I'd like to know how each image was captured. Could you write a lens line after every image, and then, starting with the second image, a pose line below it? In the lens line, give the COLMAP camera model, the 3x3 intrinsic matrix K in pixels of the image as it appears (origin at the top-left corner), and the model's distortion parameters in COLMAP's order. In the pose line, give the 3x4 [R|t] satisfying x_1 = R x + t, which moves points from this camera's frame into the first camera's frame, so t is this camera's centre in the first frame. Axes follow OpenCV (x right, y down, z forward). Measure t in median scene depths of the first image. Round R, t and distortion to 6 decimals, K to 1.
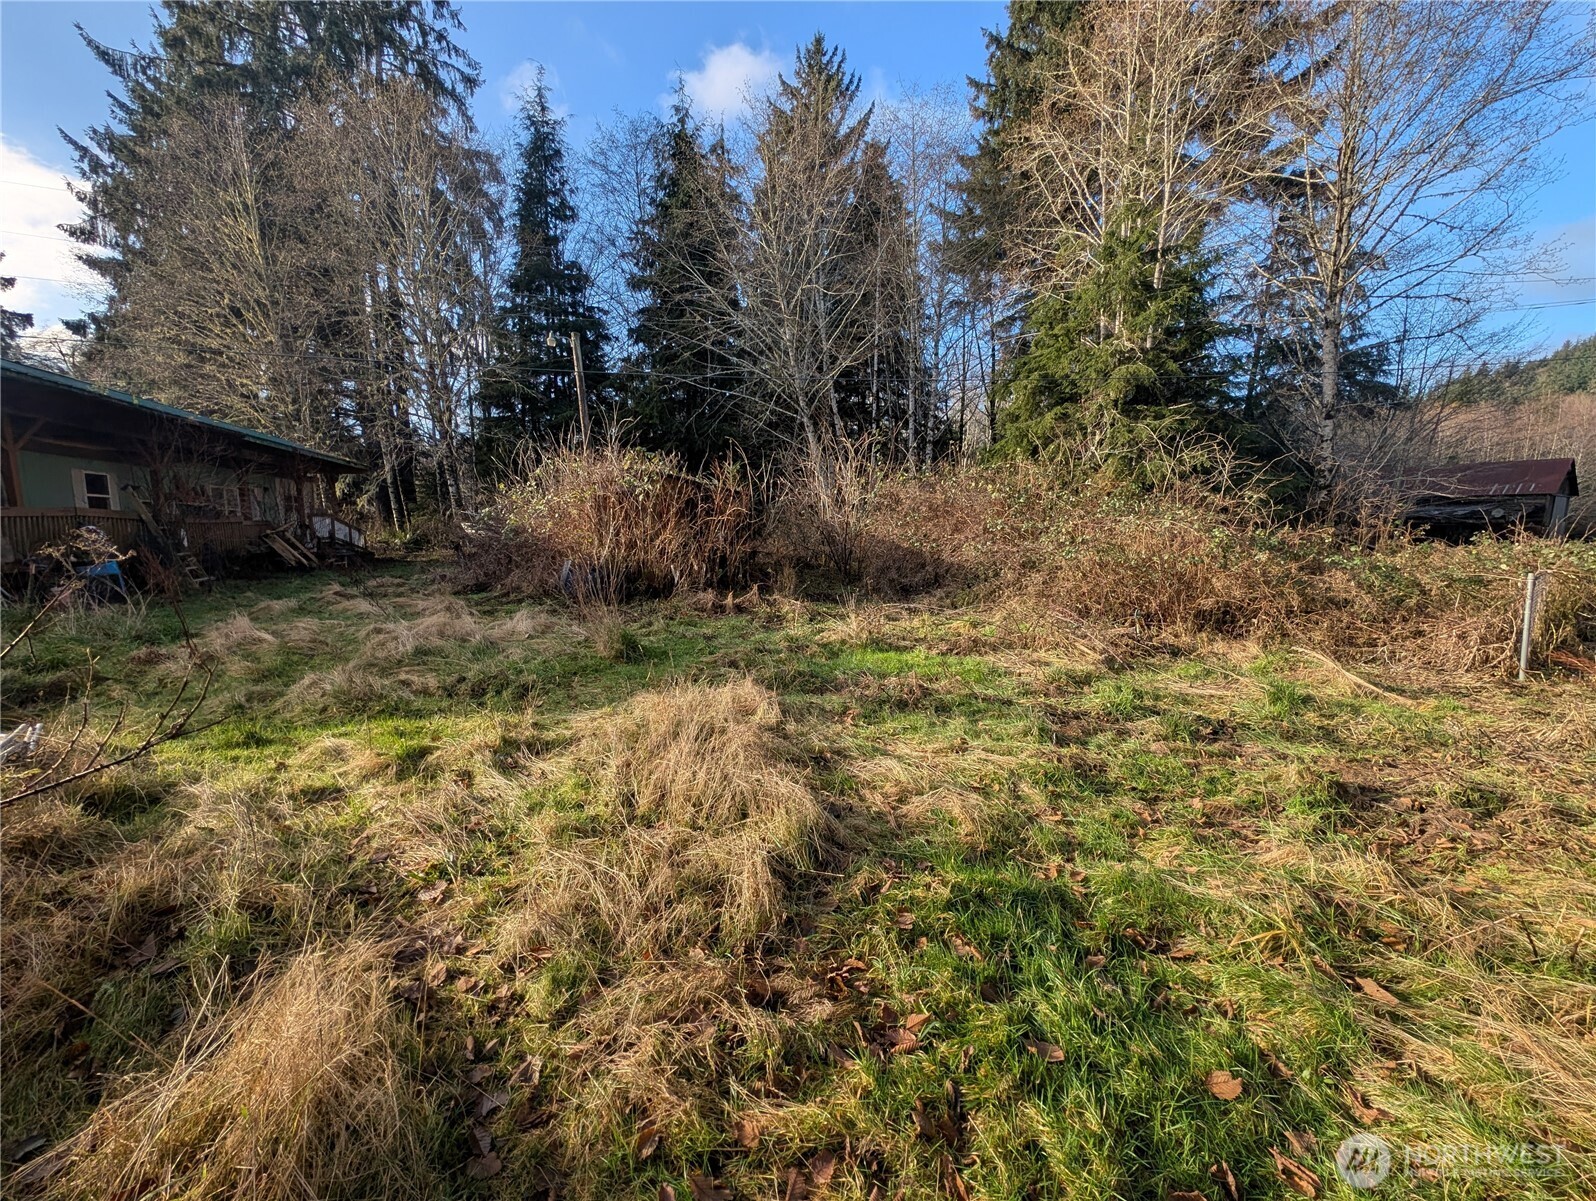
lens RADIAL K [[600.8, 0, 797.8], [0, 600.8, 601.3], [0, 0, 1]] dist [-0.002129, 0.000428]
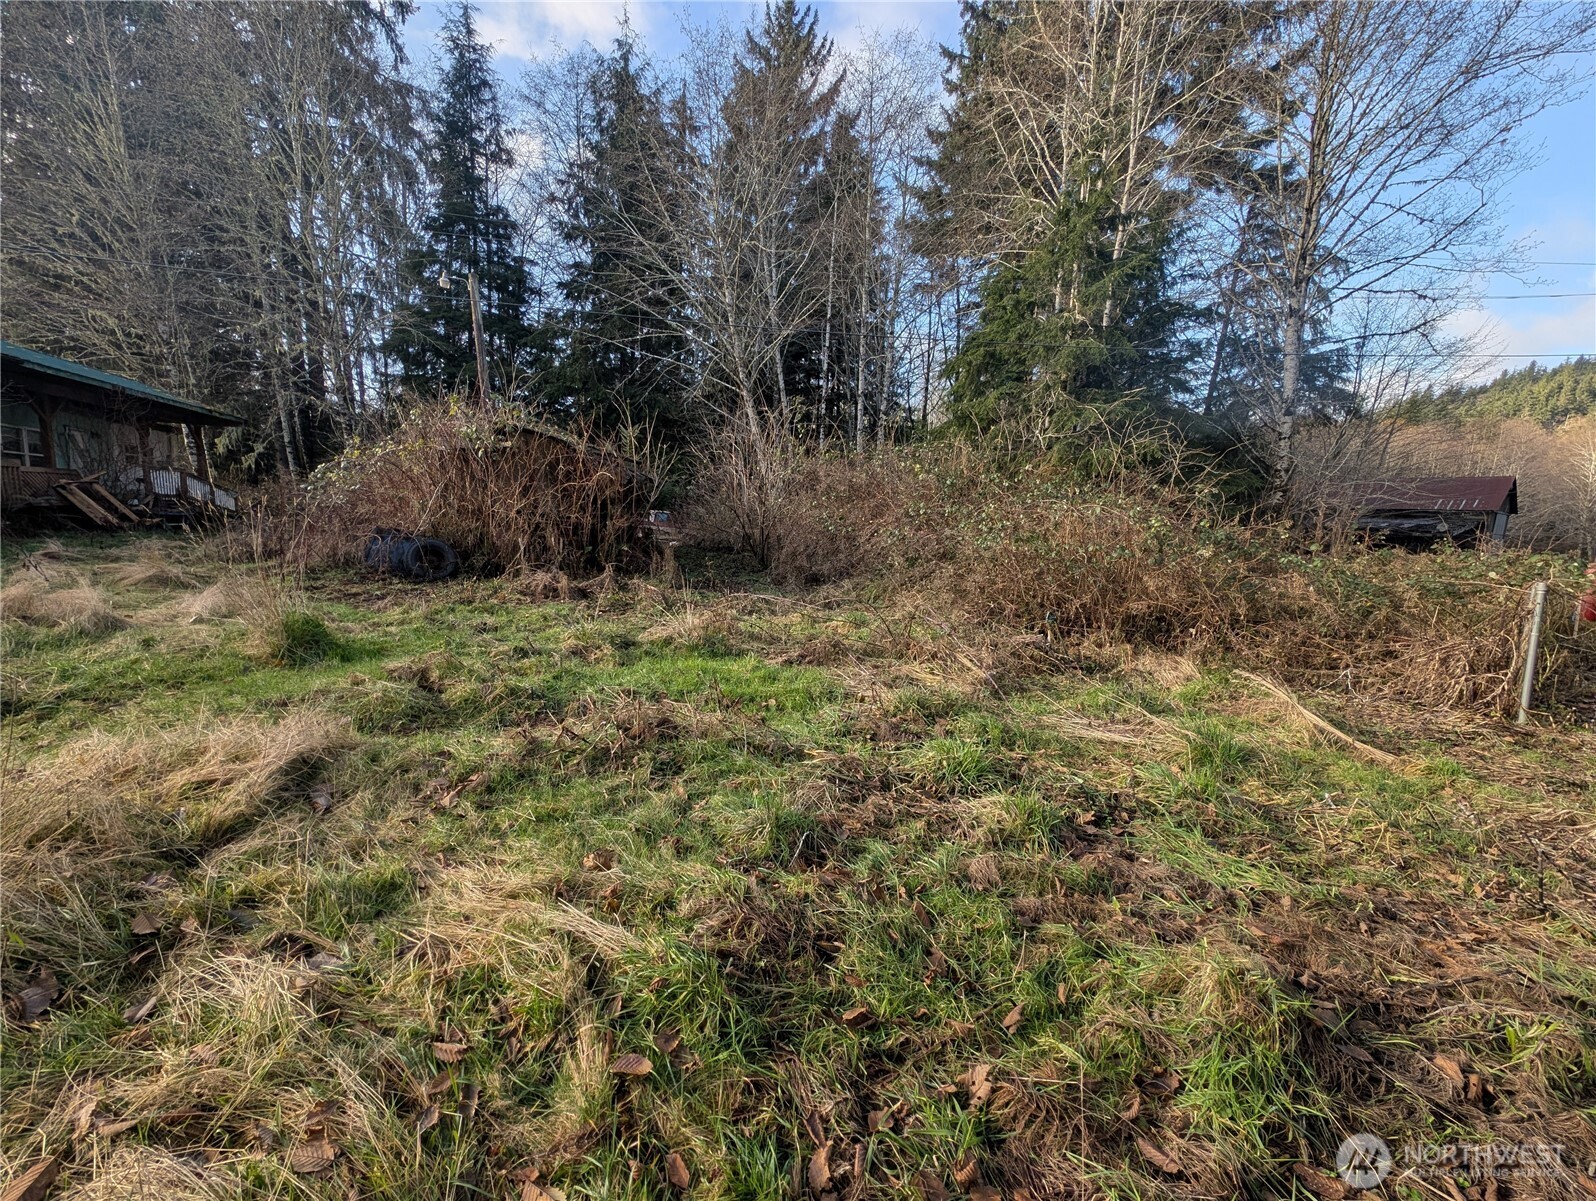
lens RADIAL K [[600.7, 0, 798.0], [0, 600.7, 600.5], [0, 0, 1]] dist [0.000128, -0.000415]
pose [[0.997990, 0.035967, 0.052167, 0.081866], [-0.036785, 0.999213, 0.014807, -0.000295], [-0.051594, -0.016696, 0.998529, 0.096359]]
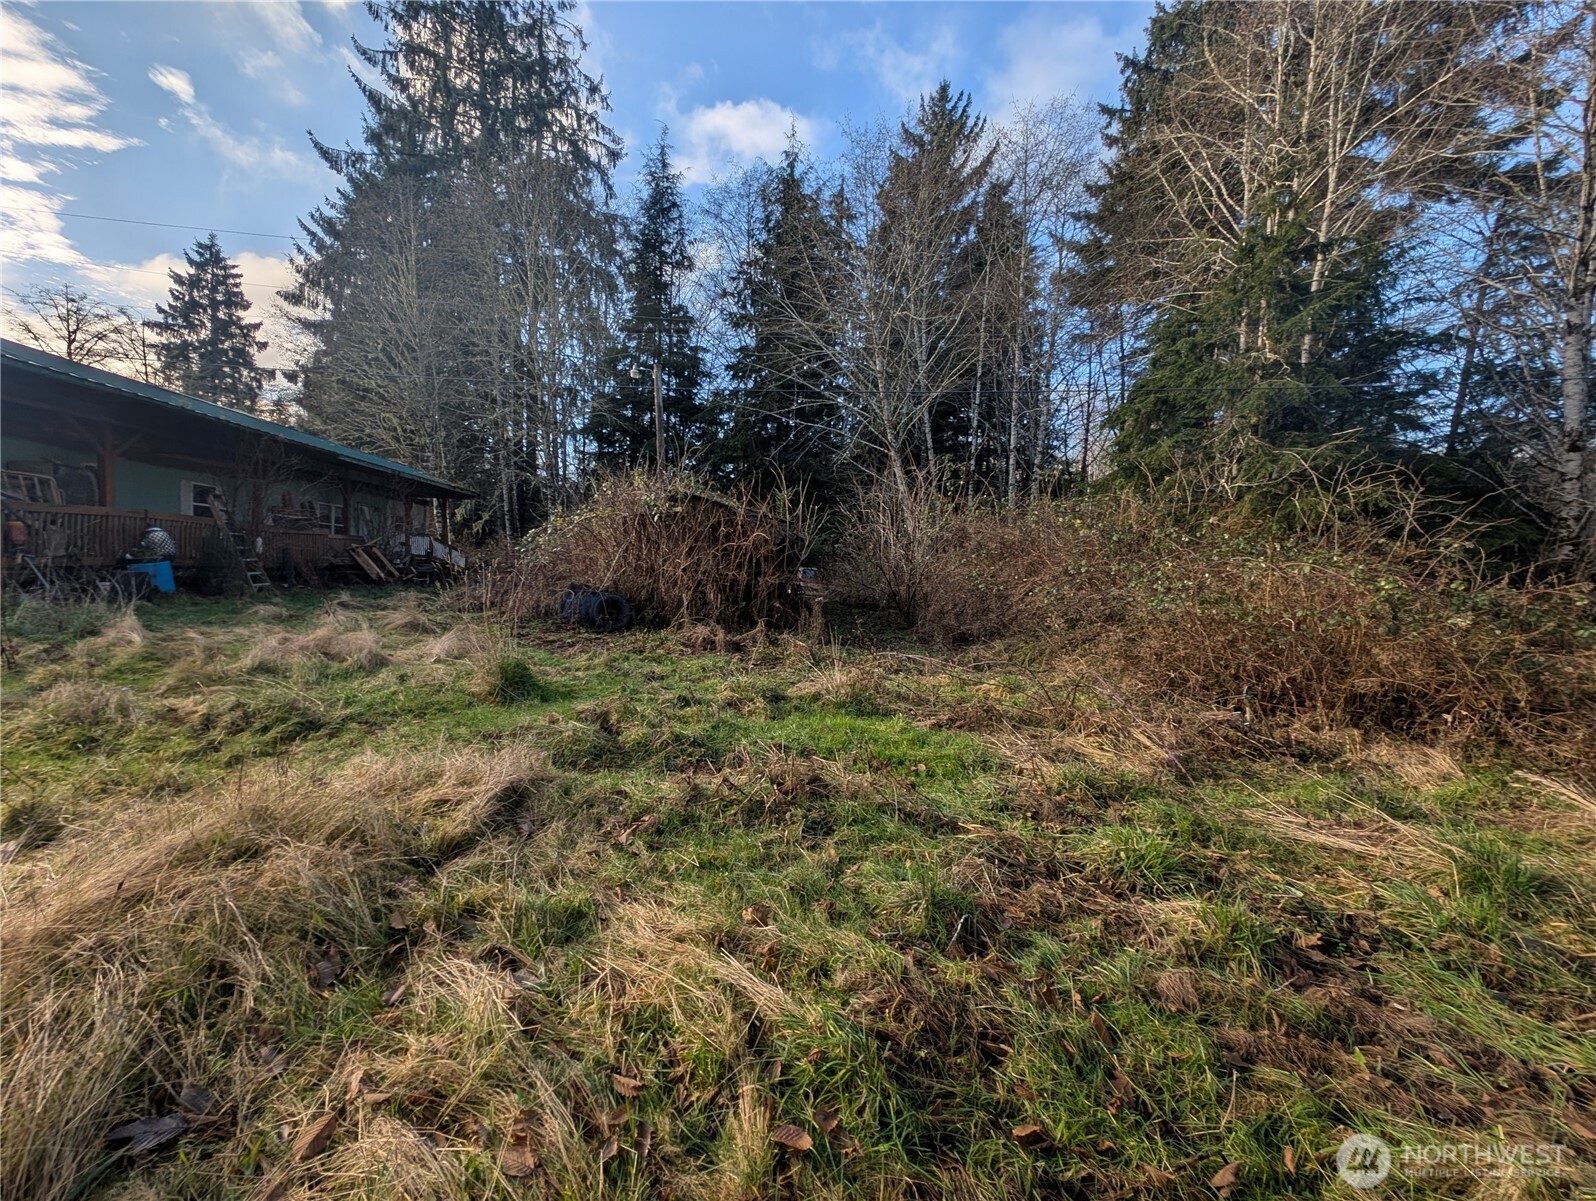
lens RADIAL K [[600.8, 0, 797.8], [0, 600.8, 601.3], [0, 0, 1]] dist [-0.002129, 0.000428]
pose [[0.980592, 0.053688, -0.188564, 0.078510], [-0.066833, 0.995706, -0.064054, -0.001877], [0.184315, 0.075414, 0.979970, 0.093649]]
